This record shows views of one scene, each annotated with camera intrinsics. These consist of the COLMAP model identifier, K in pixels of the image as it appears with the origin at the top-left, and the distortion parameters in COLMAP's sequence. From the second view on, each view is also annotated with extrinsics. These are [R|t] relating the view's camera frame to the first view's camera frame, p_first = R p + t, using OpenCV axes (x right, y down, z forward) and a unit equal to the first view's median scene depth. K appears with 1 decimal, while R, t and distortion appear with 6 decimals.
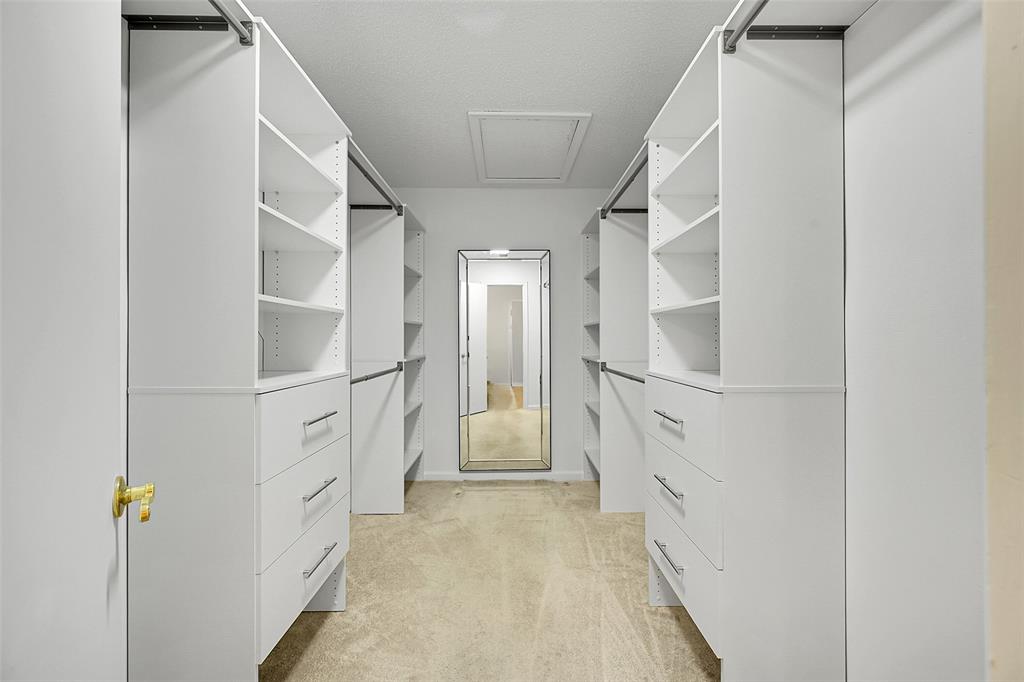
lens RADIAL K [[405.6, 0, 508.5], [0, 405.6, 338.0], [0, 0, 1]] dist [0.001413, 0.000304]
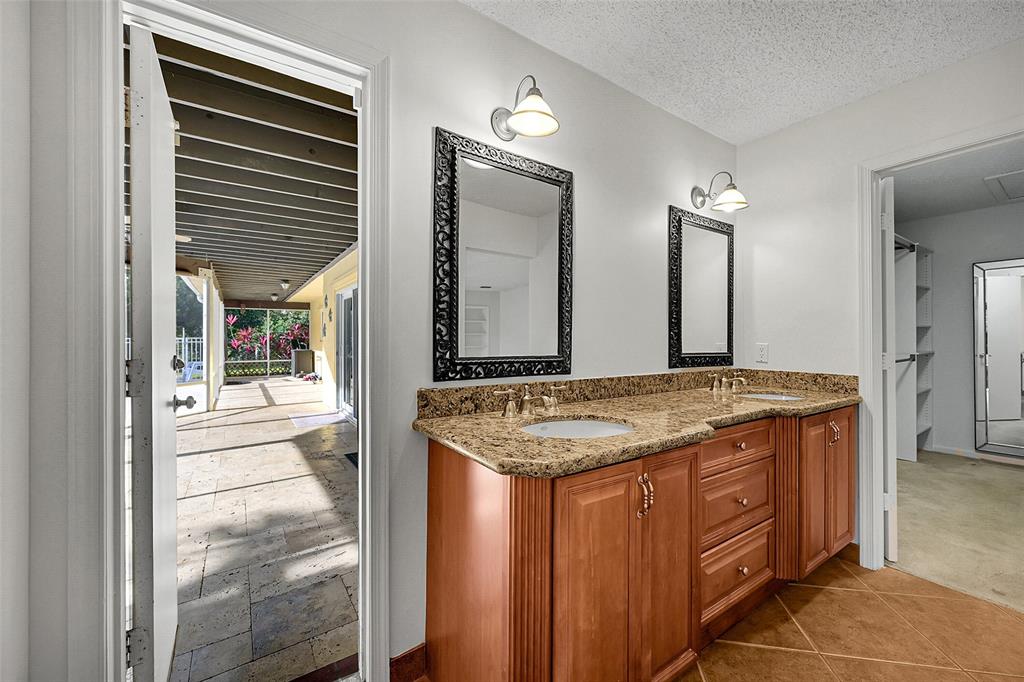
lens RADIAL K [[405.6, 0, 508.5], [0, 405.6, 338.0], [0, 0, 1]] dist [0.001413, 0.000304]
pose [[0.563036, 0.001239, -0.826431, 0.102179], [0.003722, 0.999985, 0.004035, -0.009628], [0.826424, -0.005348, 0.563023, -0.876280]]
